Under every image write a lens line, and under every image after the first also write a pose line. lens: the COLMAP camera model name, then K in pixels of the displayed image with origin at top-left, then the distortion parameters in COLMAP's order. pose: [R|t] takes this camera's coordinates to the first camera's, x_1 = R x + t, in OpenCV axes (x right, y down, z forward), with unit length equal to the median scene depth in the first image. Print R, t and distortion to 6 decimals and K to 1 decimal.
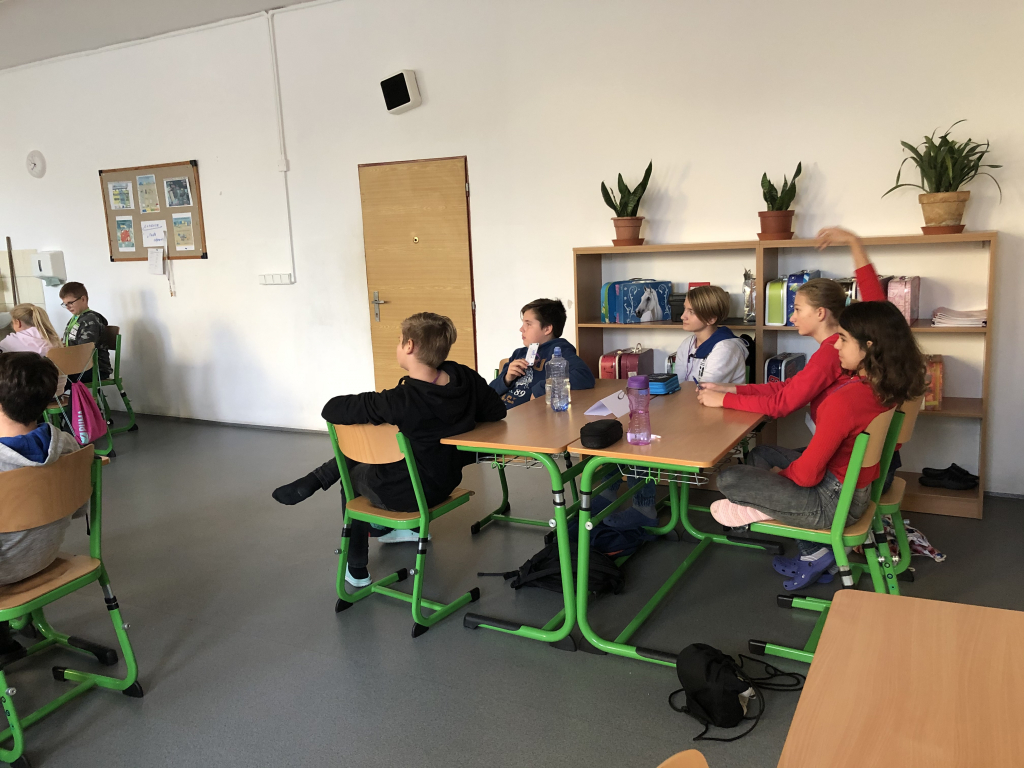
lens RADIAL K [[848.9, 0, 510.8], [0, 848.9, 383.5], [0, 0, 1]] dist [0.000931, -0.015565]
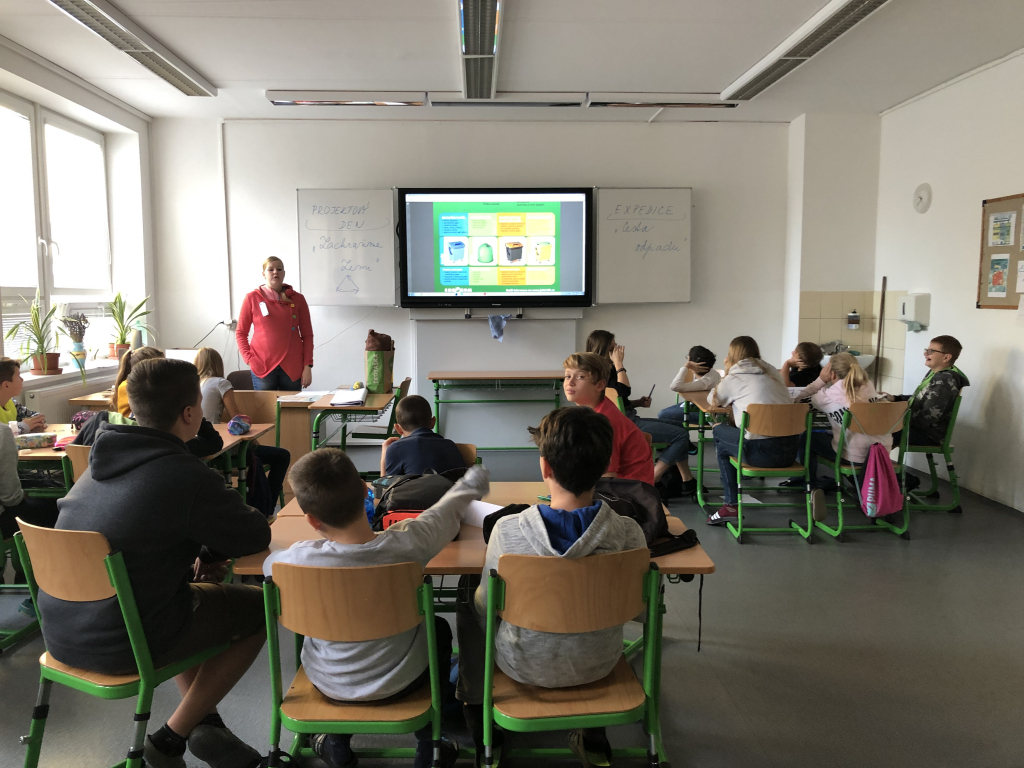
lens RADIAL K [[848.9, 0, 505.8], [0, 848.9, 382.4], [0, 0, 1]] dist [0.000931, -0.015565]
pose [[0.513544, 0.130446, -0.848090, 0.008265], [-0.179175, 0.982891, 0.042684, -0.025327], [0.839148, 0.130036, 0.528130, 0.185106]]
